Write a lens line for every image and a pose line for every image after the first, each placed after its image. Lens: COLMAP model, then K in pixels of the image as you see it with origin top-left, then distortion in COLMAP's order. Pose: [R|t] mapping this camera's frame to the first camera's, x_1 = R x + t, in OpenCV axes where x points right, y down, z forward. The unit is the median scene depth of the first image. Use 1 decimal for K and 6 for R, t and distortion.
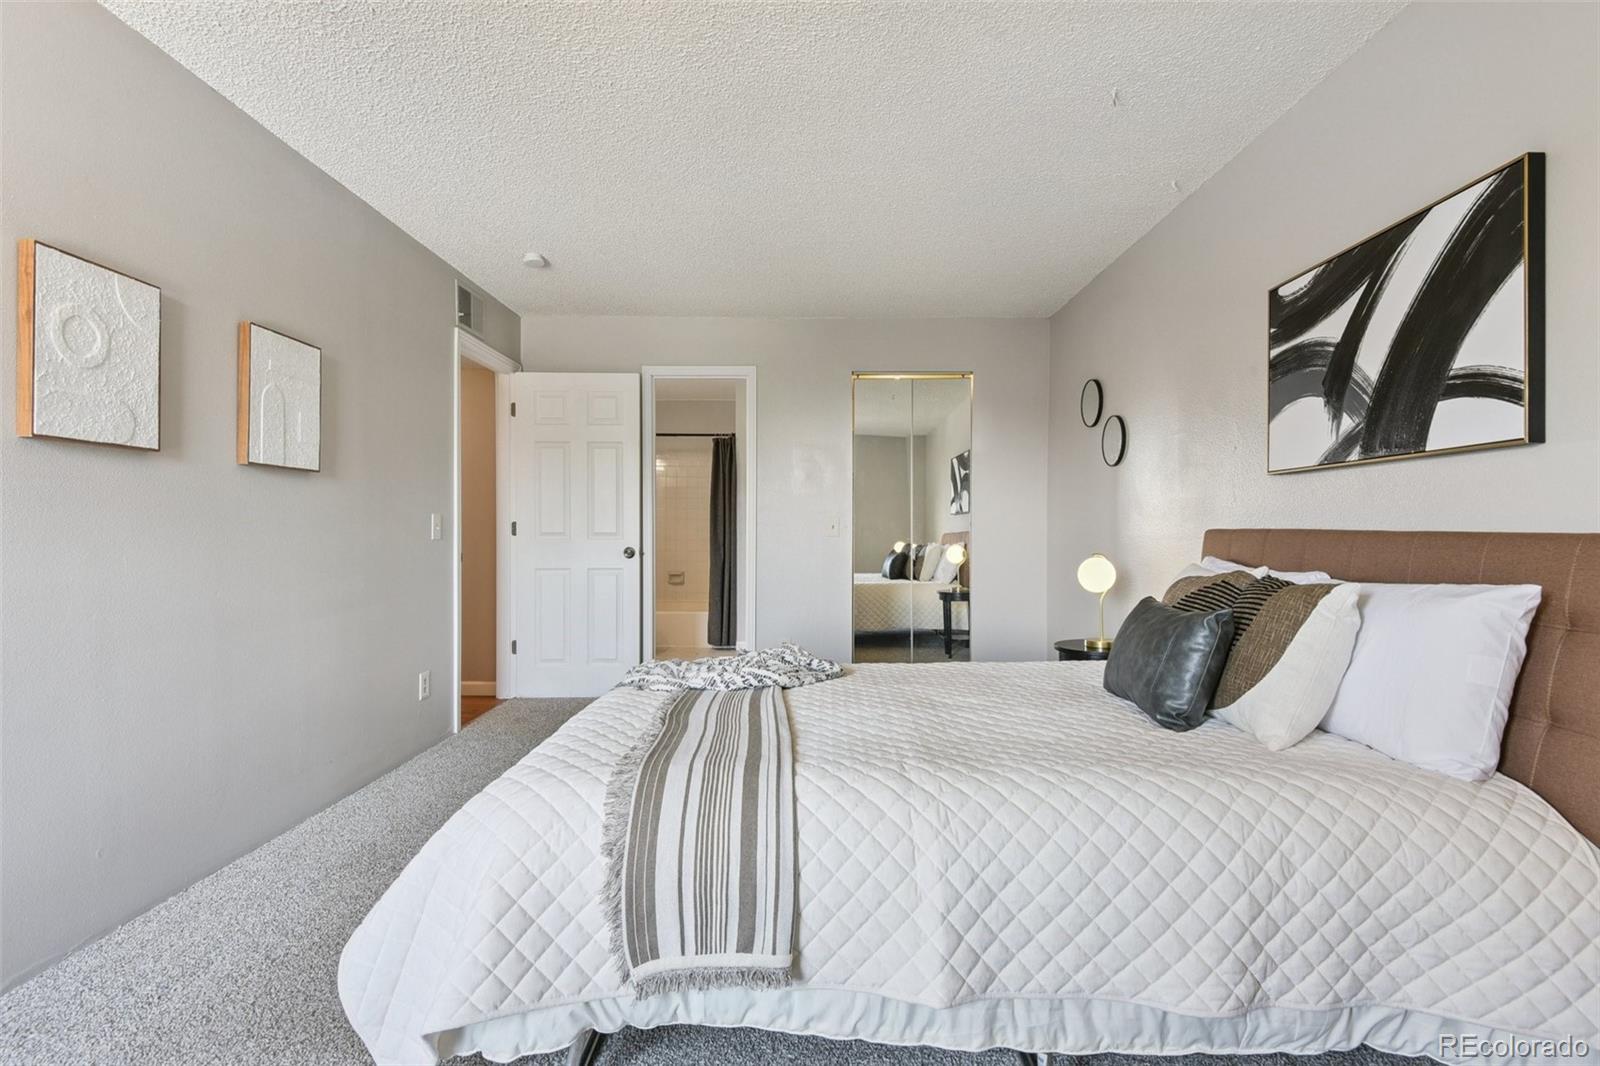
lens RADIAL K [[738.6, 0, 799.7], [0, 738.6, 534.6], [0, 0, 1]] dist [-0.003410, -0.000585]
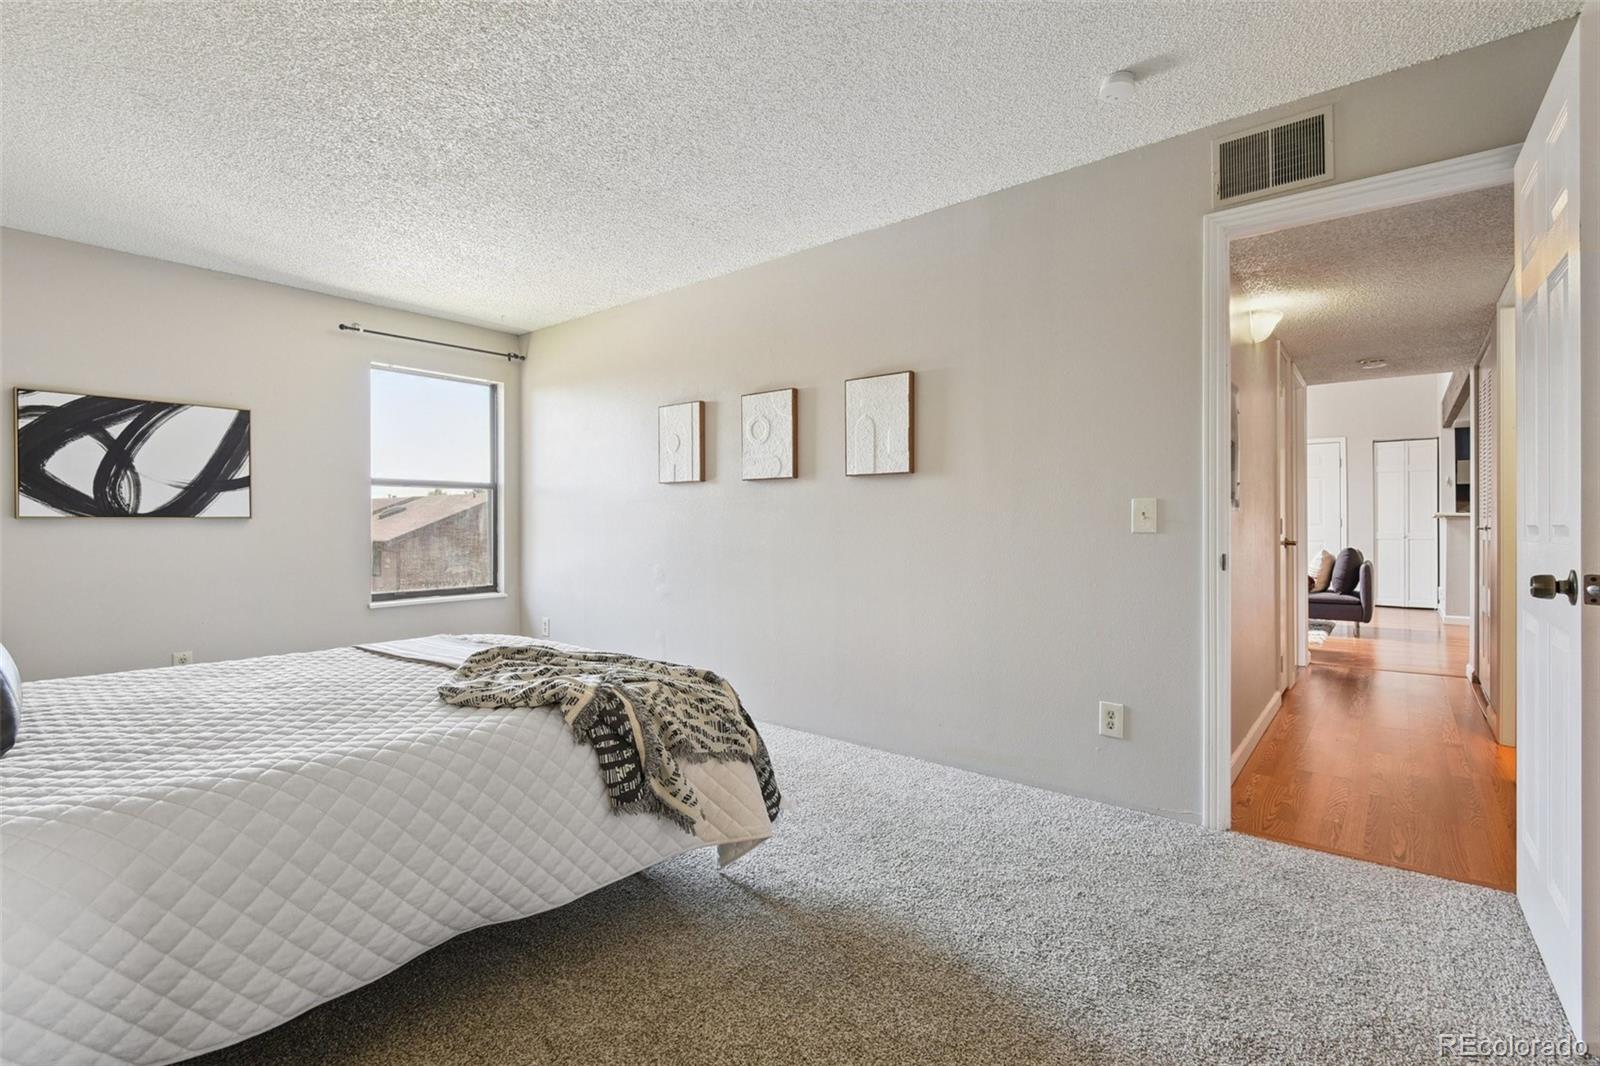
lens RADIAL K [[738.6, 0, 808.4], [0, 738.6, 526.8], [0, 0, 1]] dist [-0.003410, -0.000585]
pose [[-0.614135, 0.002646, -0.789196, 0.536535], [0.002471, 0.999996, 0.001429, 0.003657], [0.789197, -0.001073, -0.614140, 2.111563]]
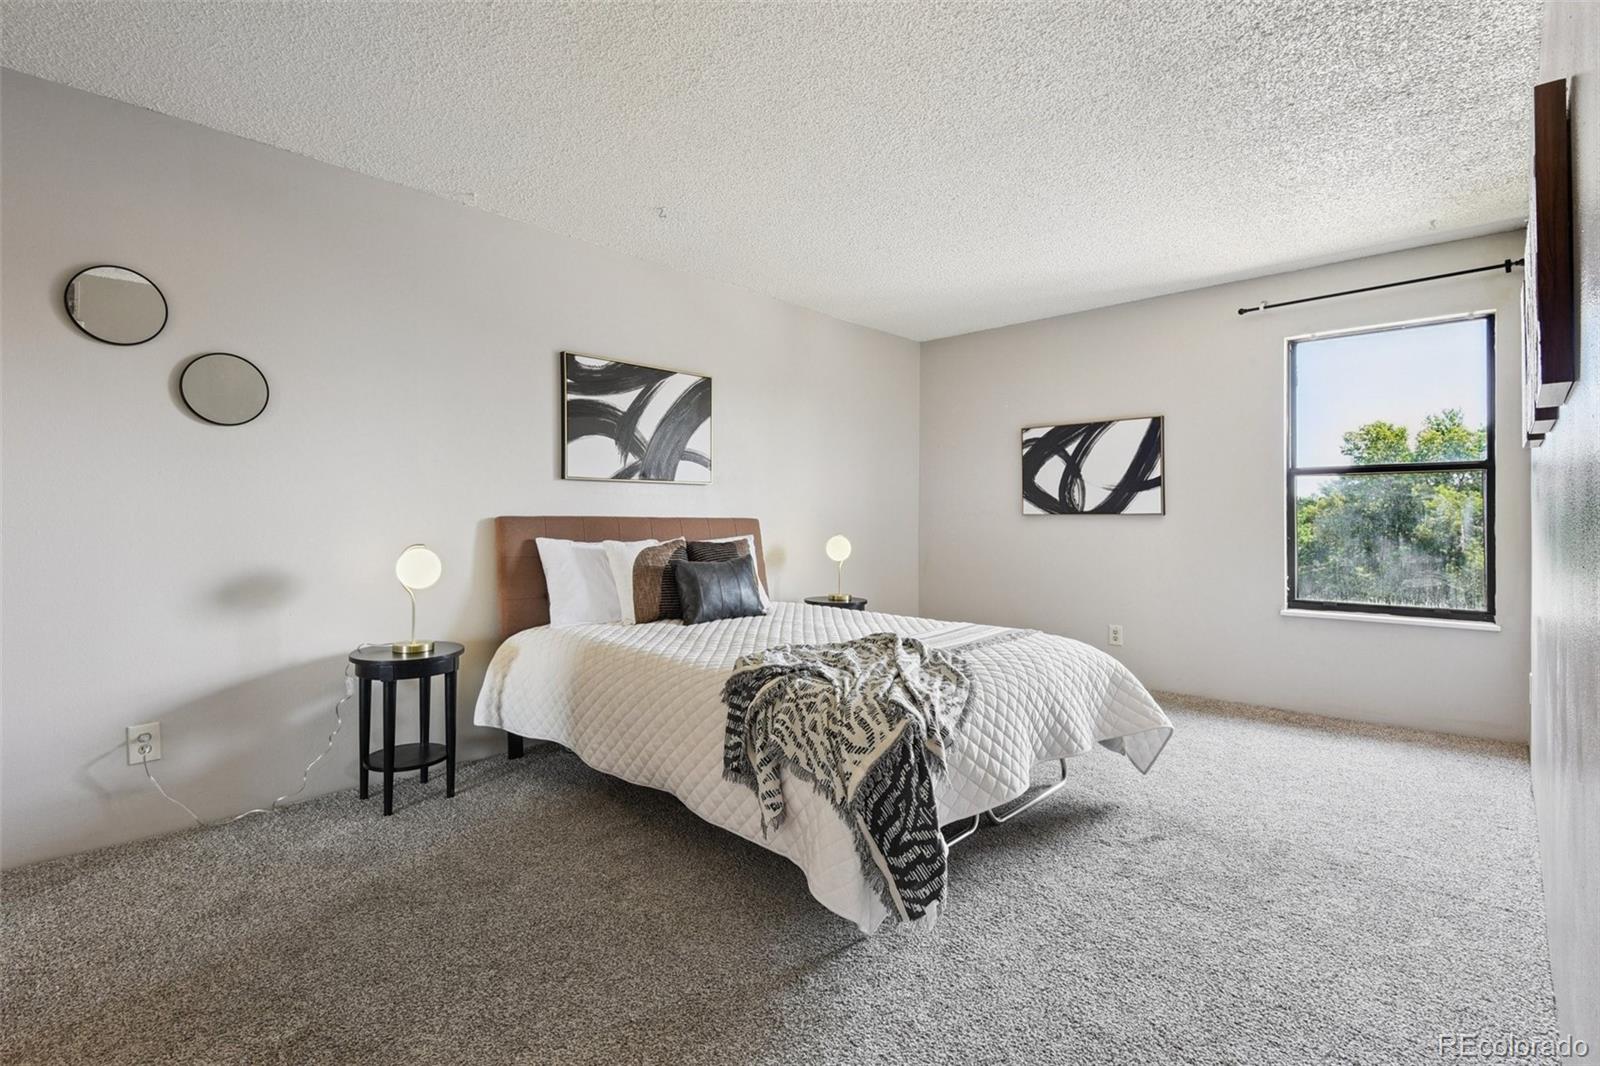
lens RADIAL K [[773.2, 0, 804.9], [0, 773.2, 519.0], [0, 0, 1]] dist [-0.004709, -0.000467]
pose [[-0.728523, -0.004709, 0.685005, -0.879682], [-0.004003, 0.999989, 0.002617, -0.008742], [-0.685010, -0.000836, -0.728533, 2.094792]]
